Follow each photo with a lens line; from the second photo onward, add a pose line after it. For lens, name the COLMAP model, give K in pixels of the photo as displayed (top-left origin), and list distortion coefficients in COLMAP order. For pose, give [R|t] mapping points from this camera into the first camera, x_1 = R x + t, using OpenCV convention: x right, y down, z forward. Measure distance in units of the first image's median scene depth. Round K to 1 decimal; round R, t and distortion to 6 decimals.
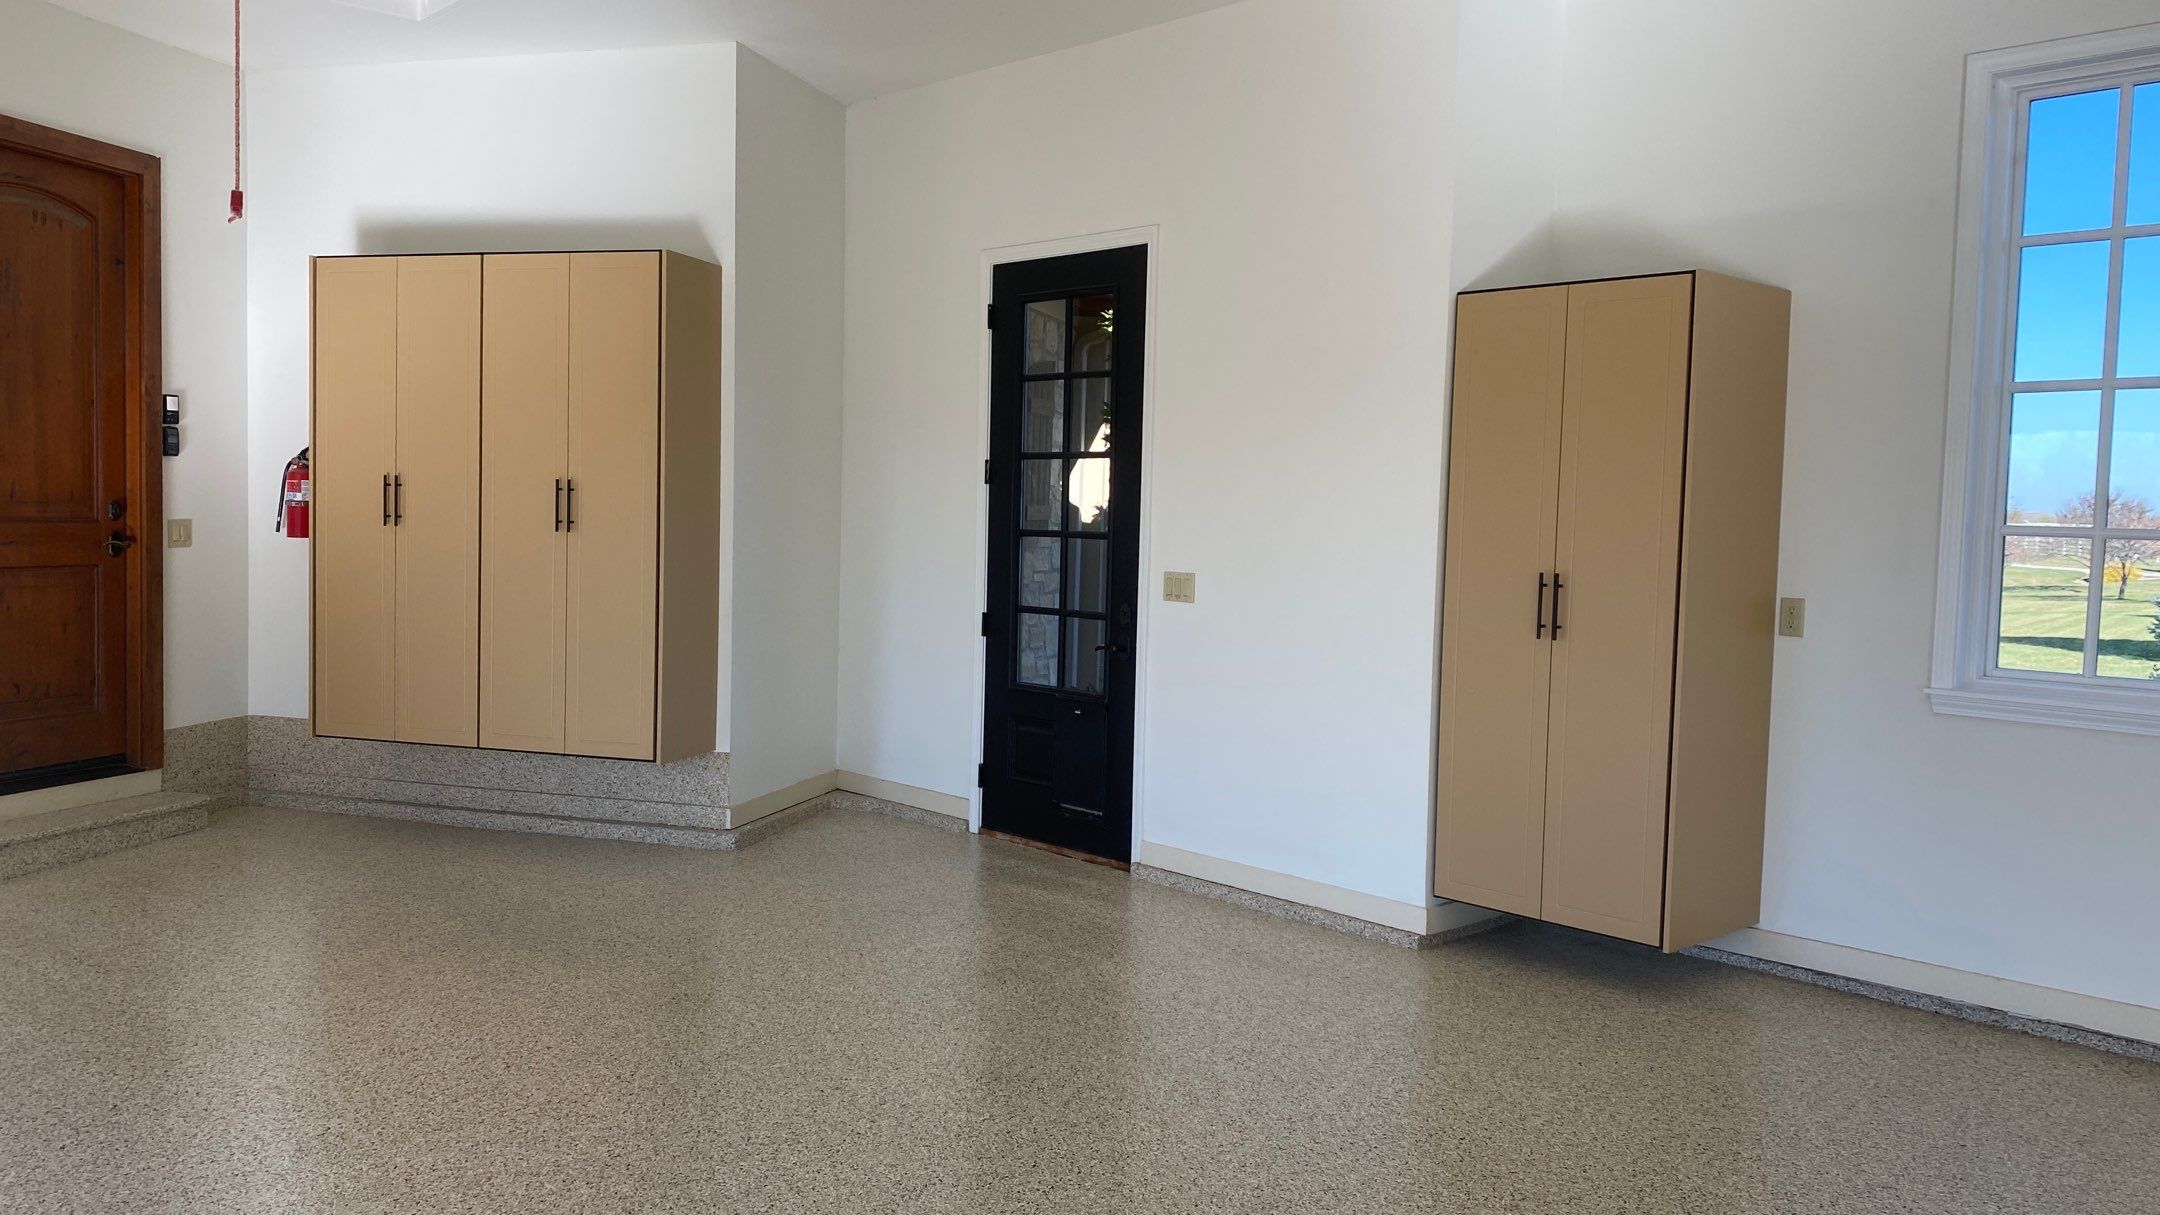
lens RADIAL K [[1633.8, 0, 1079.5], [0, 1633.8, 600.4], [0, 0, 1]] dist [0.037966, -0.054327]
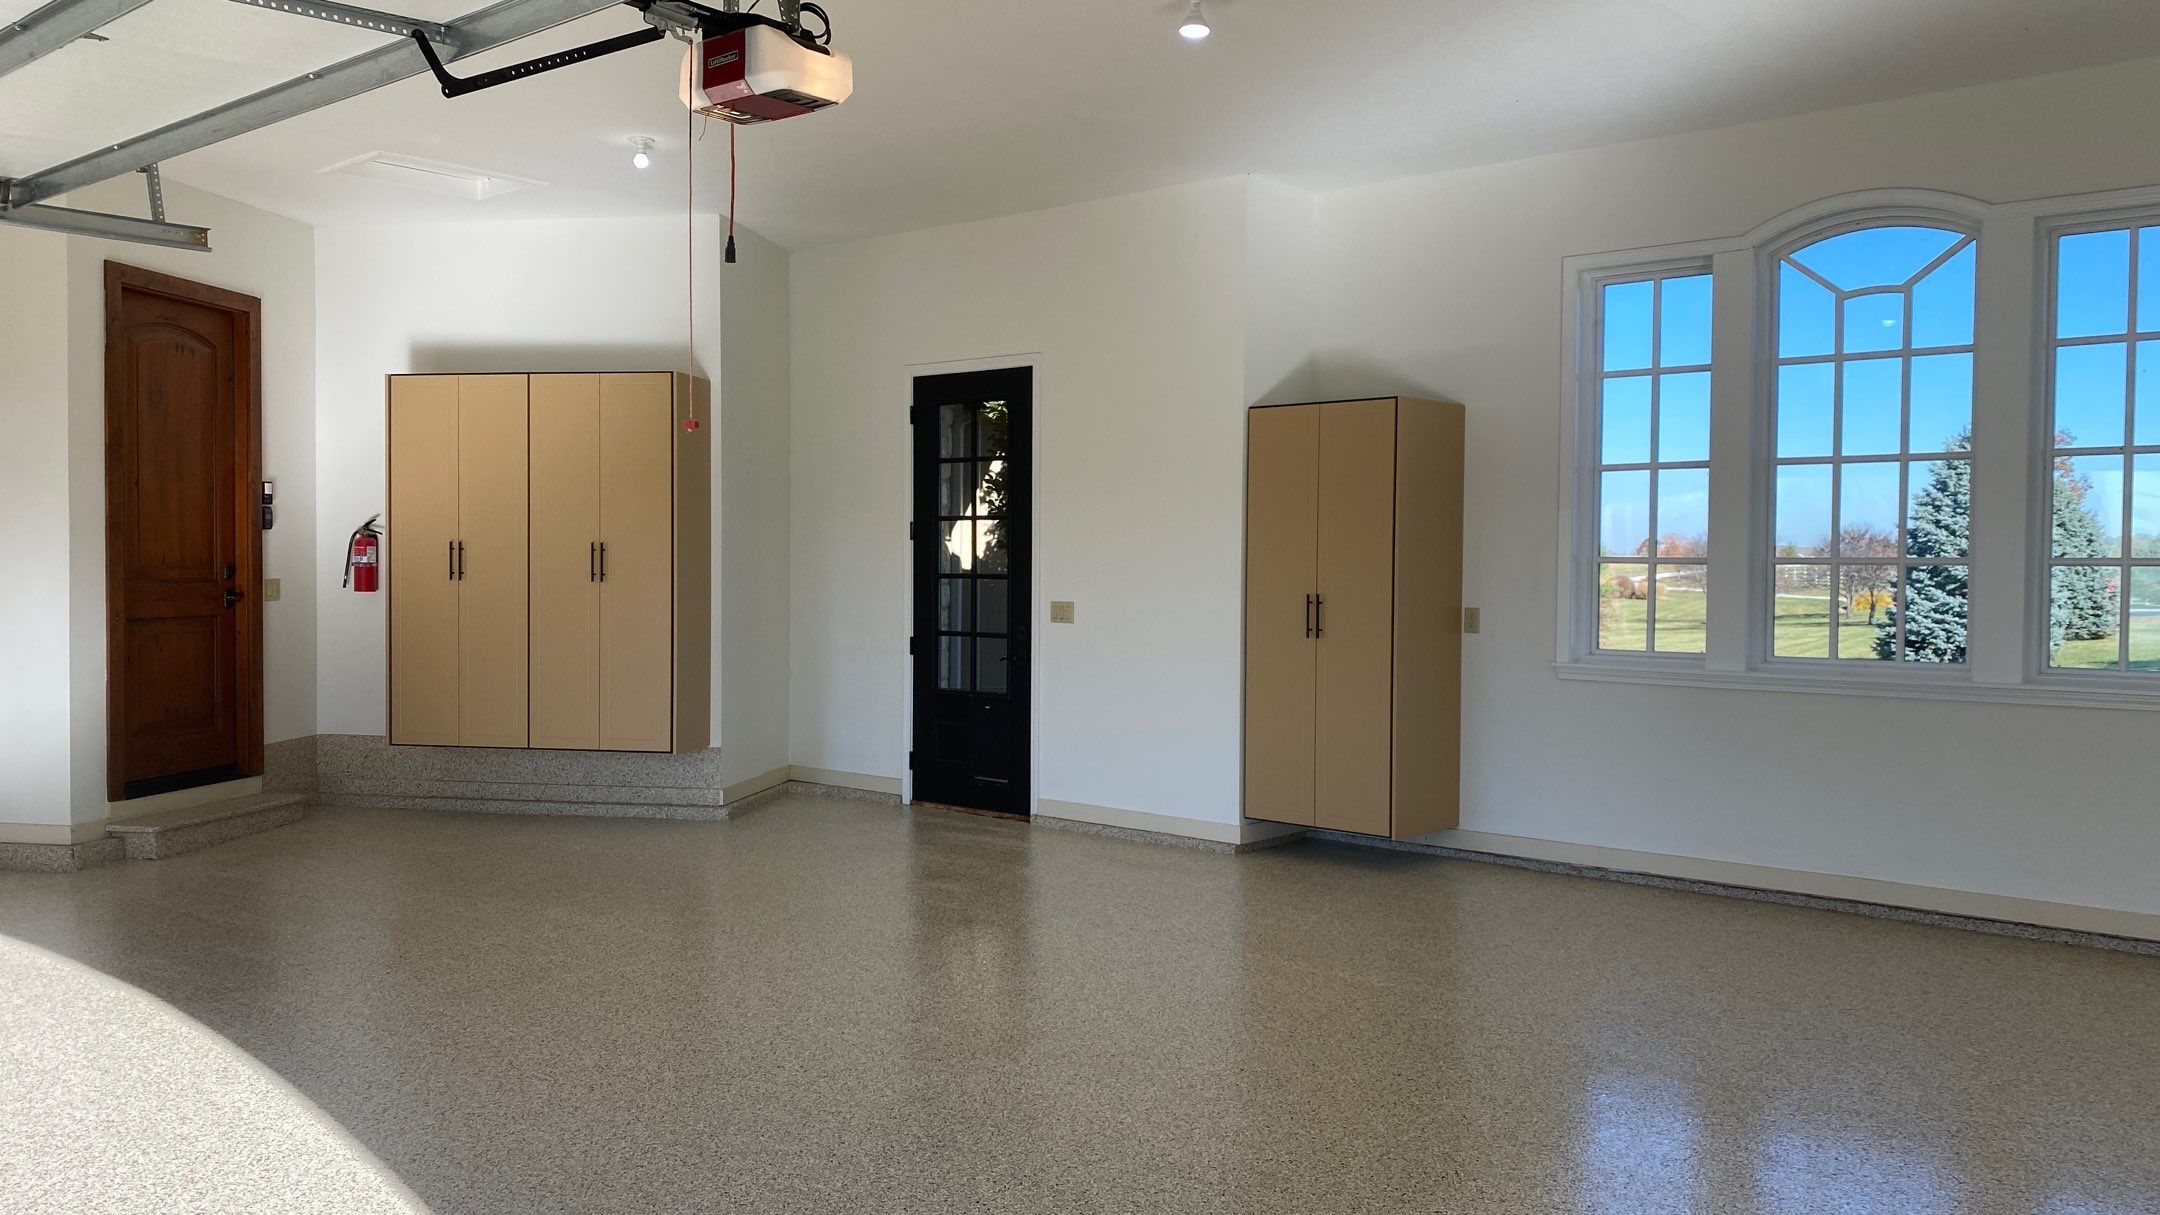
lens RADIAL K [[1633.8, 0, 1094.7], [0, 1633.8, 599.2], [0, 0, 1]] dist [0.037966, -0.054327]
pose [[0.993408, -0.021160, 0.112664, -0.061010], [0.024617, 0.999265, -0.029381, 0.020126], [-0.111960, 0.031960, 0.993199, -0.346381]]
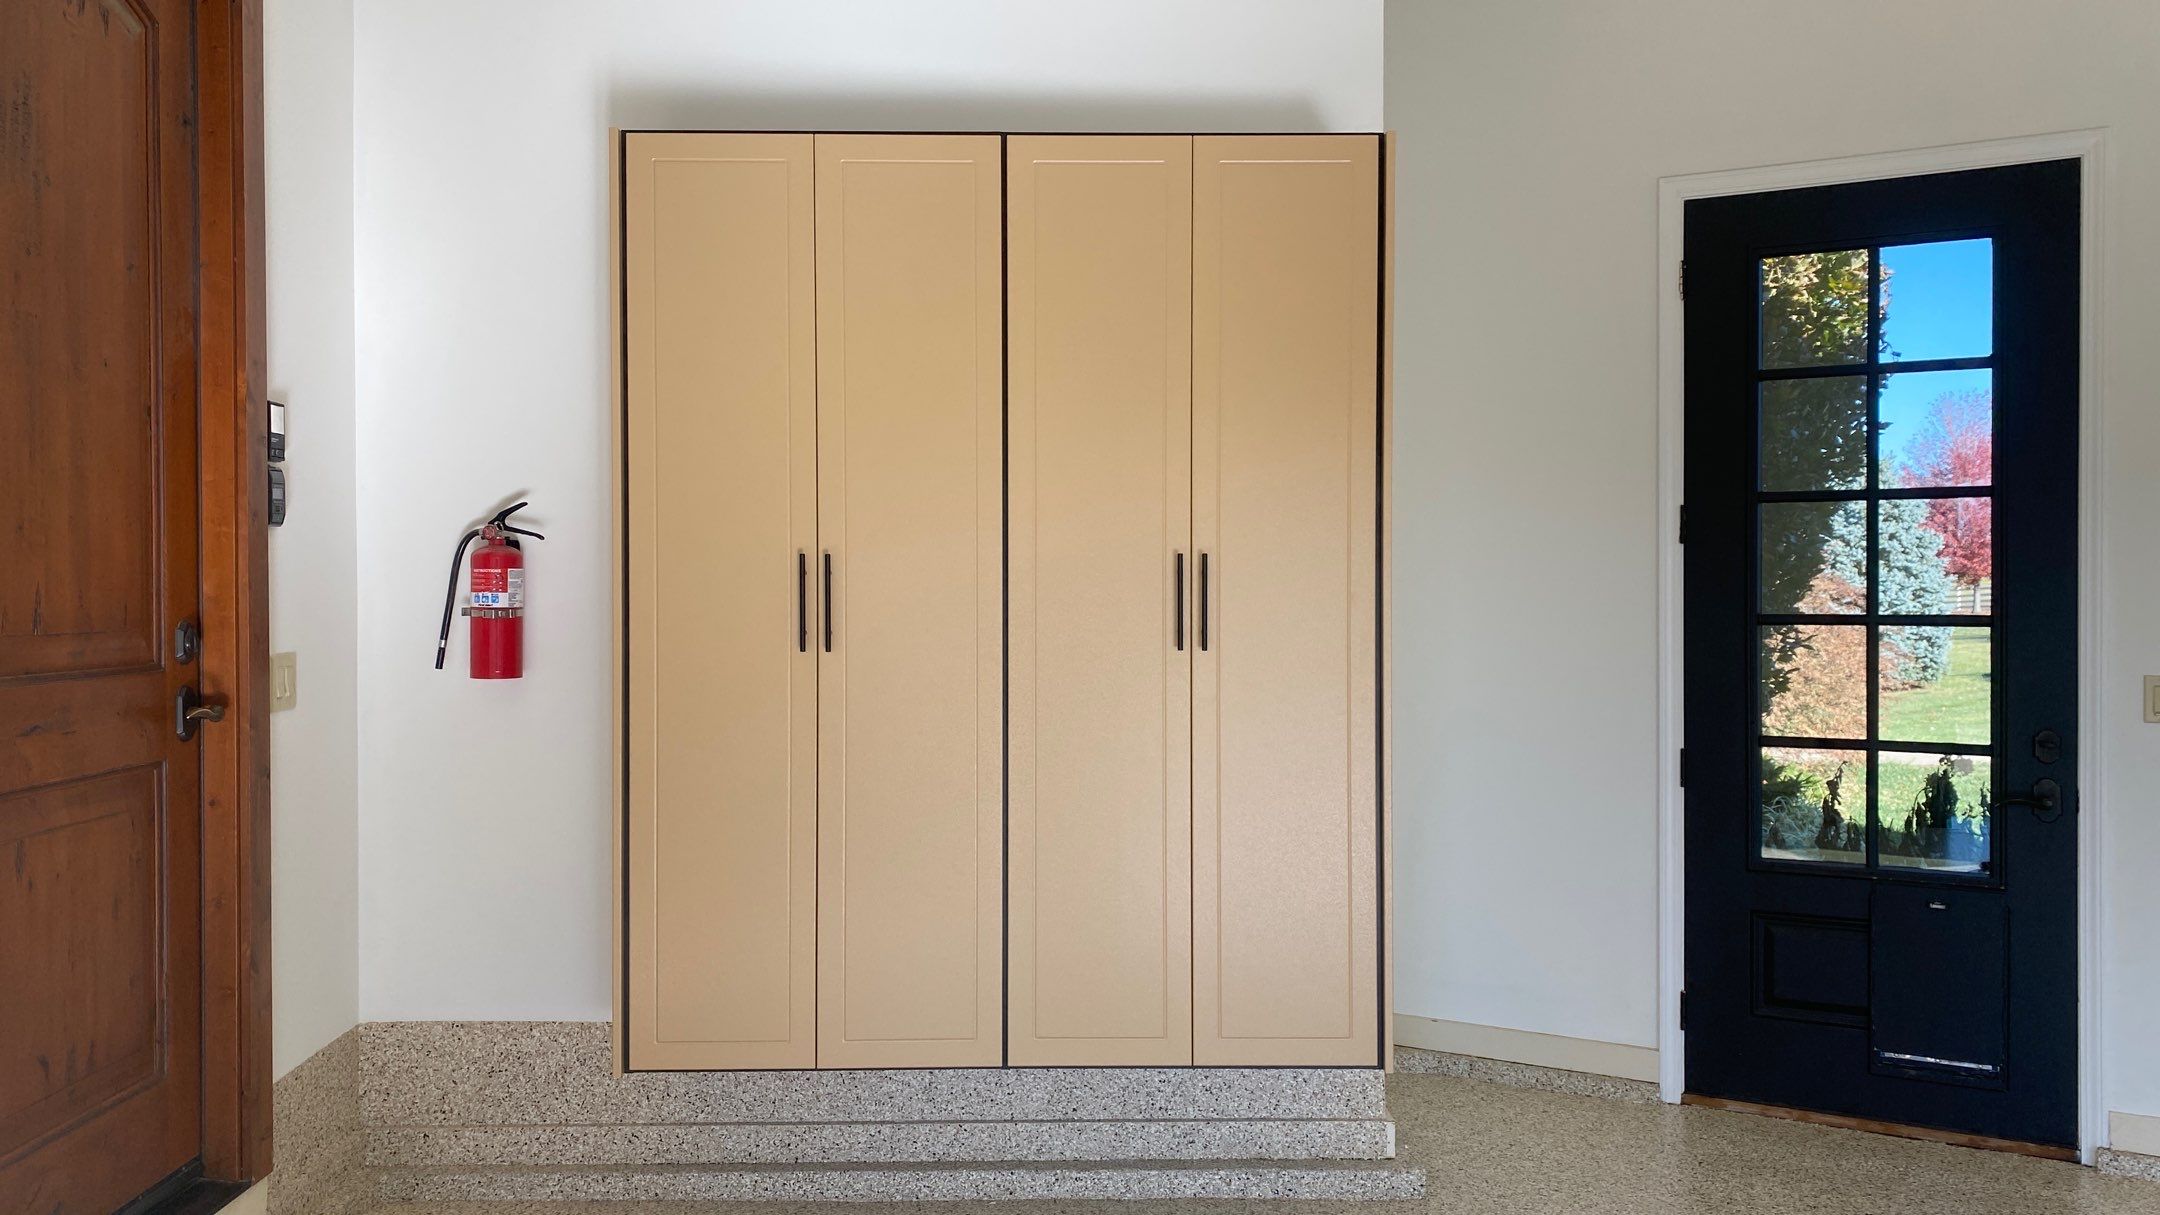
lens RADIAL K [[1633.8, 0, 1086.9], [0, 1633.8, 595.2], [0, 0, 1]] dist [0.037966, -0.054327]
pose [[0.955370, -0.030403, 0.293842, -0.478354], [0.042954, 0.998415, -0.036354, -0.039974], [-0.292271, 0.047353, 0.955162, 0.474312]]
